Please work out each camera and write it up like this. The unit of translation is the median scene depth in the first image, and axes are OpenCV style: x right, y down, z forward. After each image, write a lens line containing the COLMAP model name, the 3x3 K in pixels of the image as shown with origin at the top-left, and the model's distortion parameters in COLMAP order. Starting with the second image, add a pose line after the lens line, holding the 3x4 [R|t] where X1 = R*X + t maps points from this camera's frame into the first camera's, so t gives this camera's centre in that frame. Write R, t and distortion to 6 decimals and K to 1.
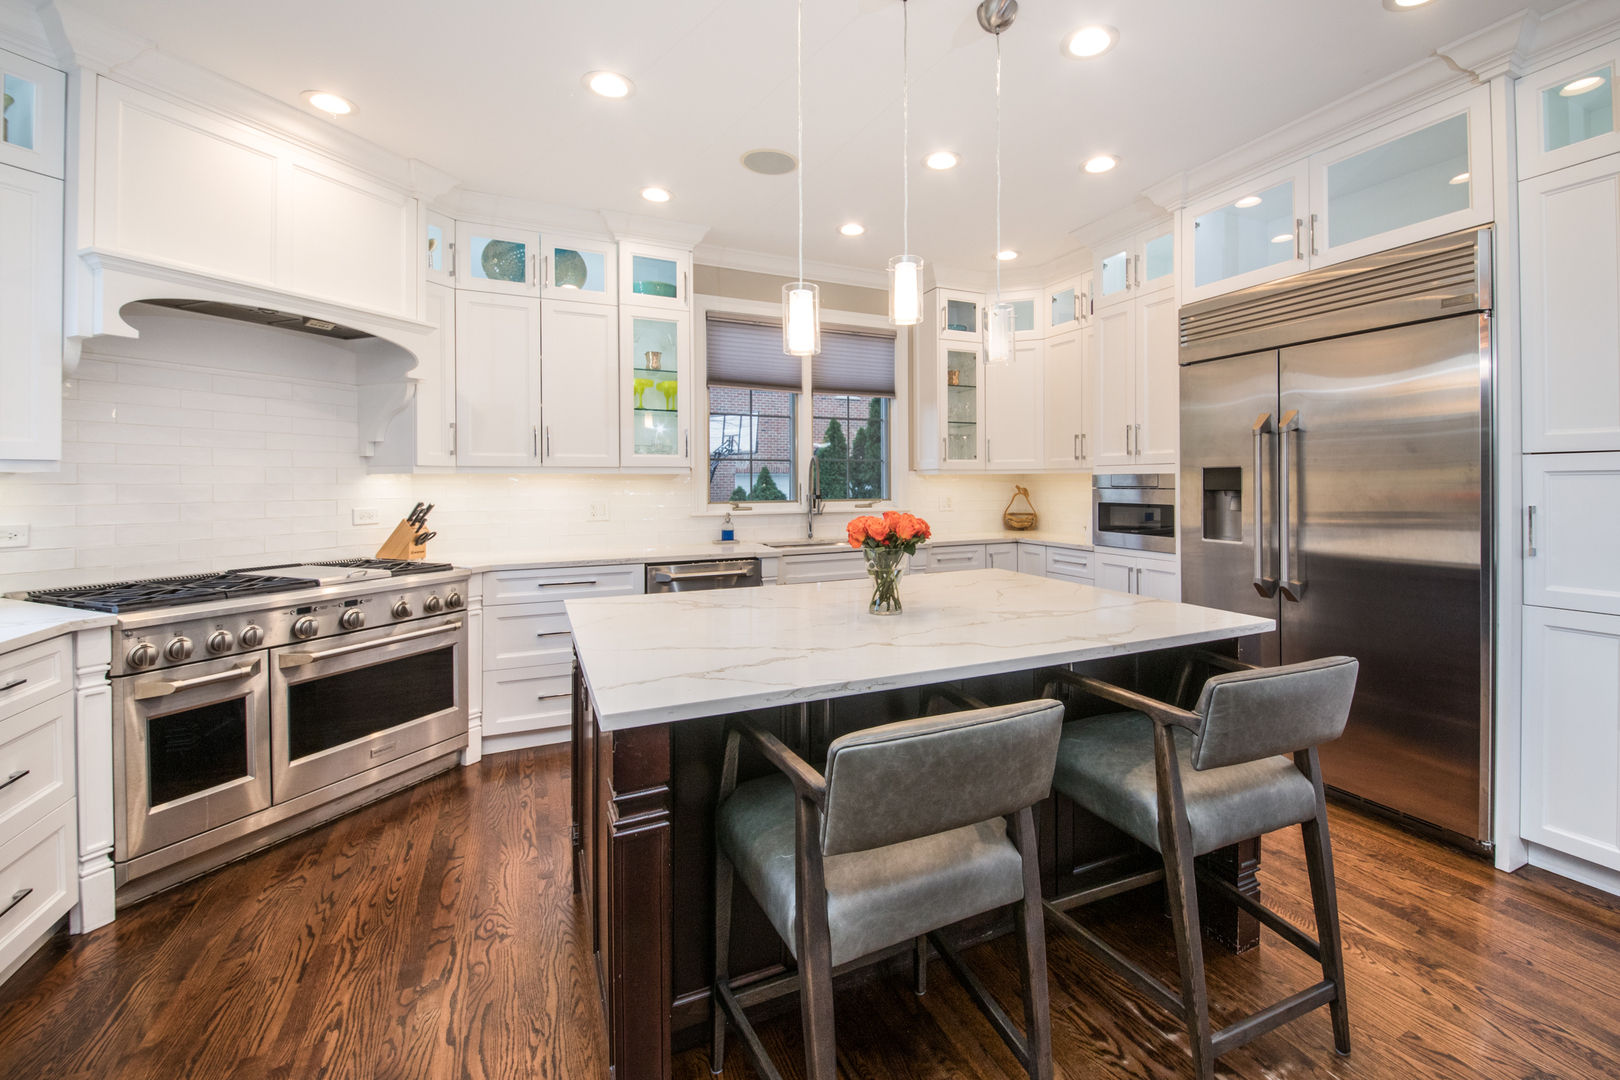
lens RADIAL K [[687.9, 0, 837.9], [0, 687.9, 482.0], [0, 0, 1]] dist [0.002938, -0.000074]
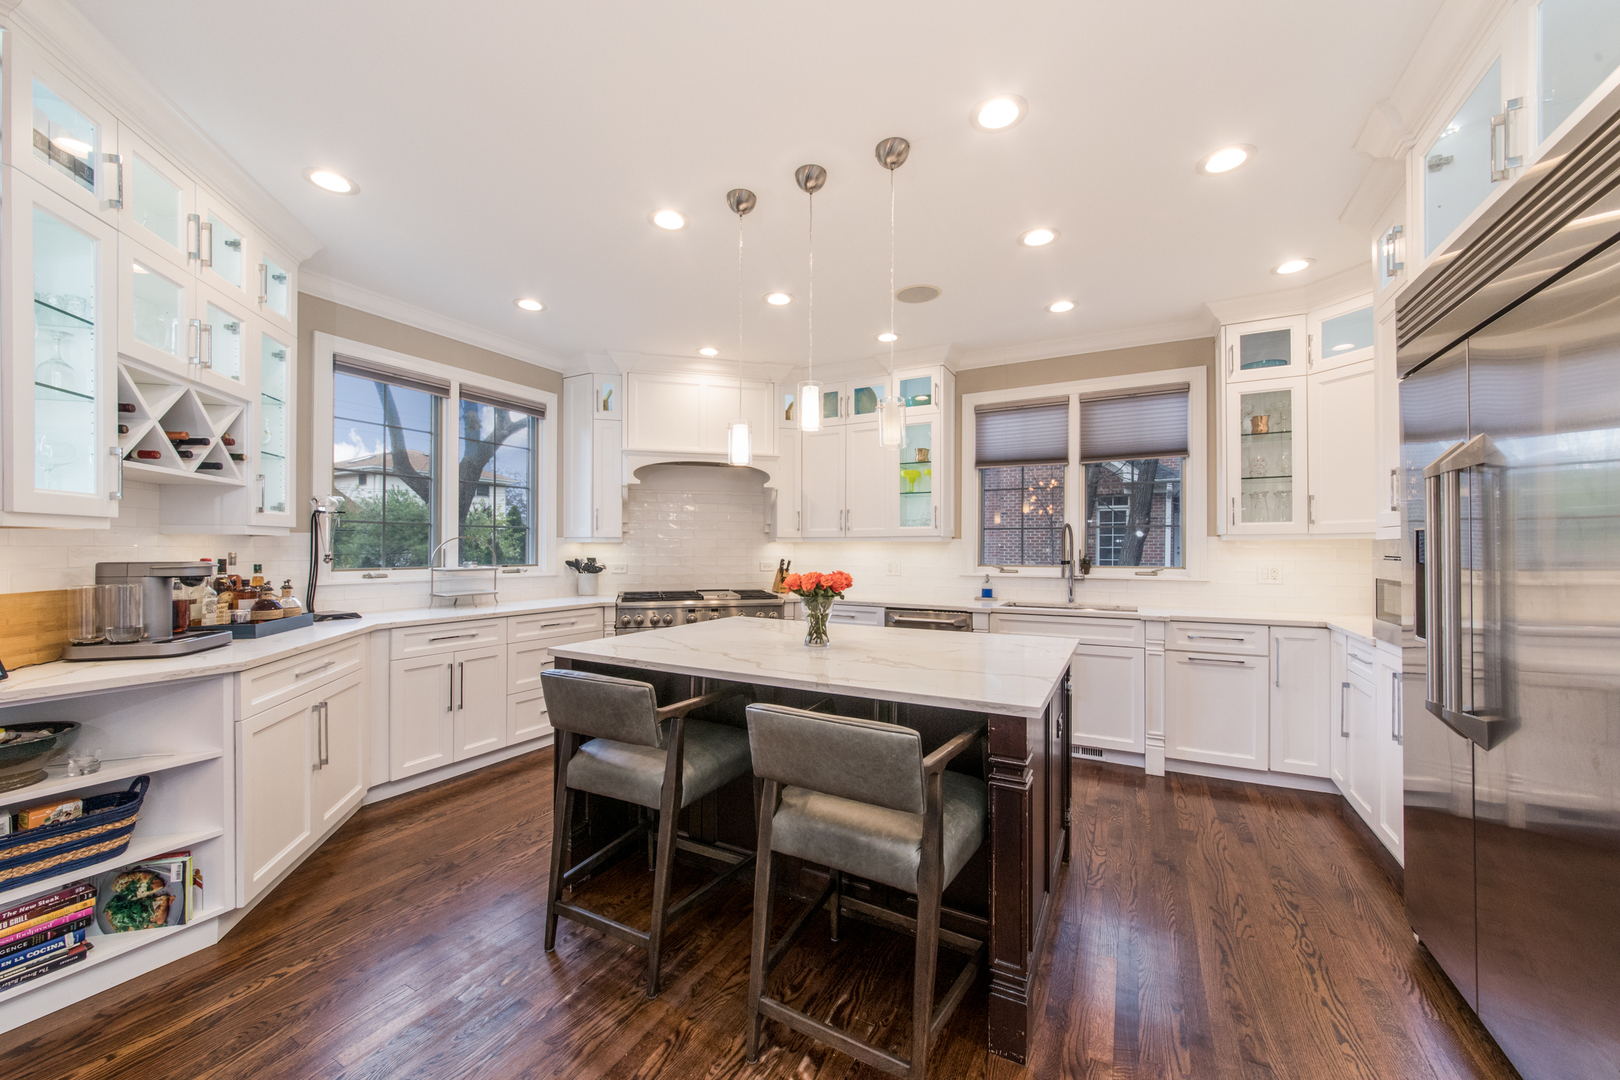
lens RADIAL K [[589.3, 0, 812.6], [0, 589.3, 547.1], [0, 0, 1]] dist [-0.001927, -0.000062]
pose [[0.599111, 0.001004, -0.800665, 0.520651], [-0.005049, 0.999984, -0.002525, 0.002510], [0.800650, 0.005555, 0.599106, 0.165293]]
